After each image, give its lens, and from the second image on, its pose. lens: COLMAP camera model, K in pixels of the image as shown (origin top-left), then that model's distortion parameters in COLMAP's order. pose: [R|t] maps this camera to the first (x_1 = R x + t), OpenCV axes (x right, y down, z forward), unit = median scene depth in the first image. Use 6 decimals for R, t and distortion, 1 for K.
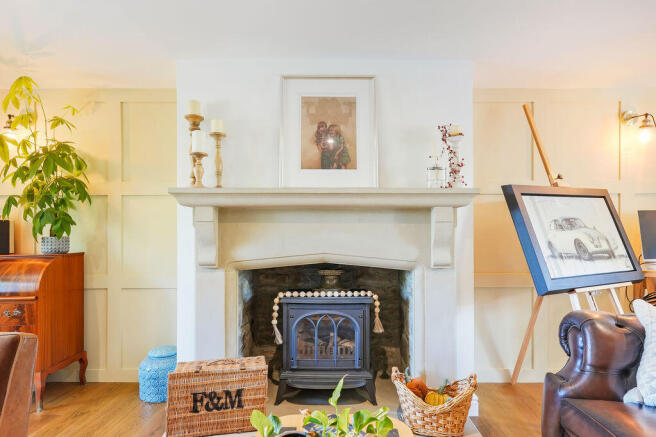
lens RADIAL K [[400.5, 0, 328.0], [0, 400.5, 218.5], [0, 0, 1]] dist [0.006401, 0.000380]
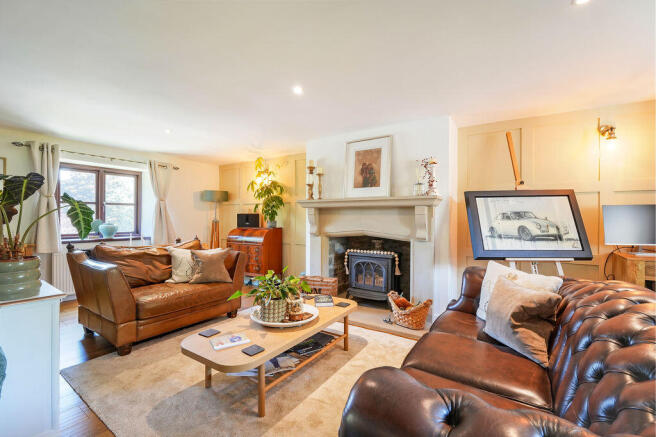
lens RADIAL K [[282.4, 0, 328.0], [0, 282.4, 218.5], [0, 0, 1]] dist [-0.000211, -0.000168]
pose [[0.832087, 0.006412, -0.554607, 0.597313], [0.009352, 0.999629, 0.025589, -0.008781], [0.554566, -0.026479, 0.831719, -0.247056]]
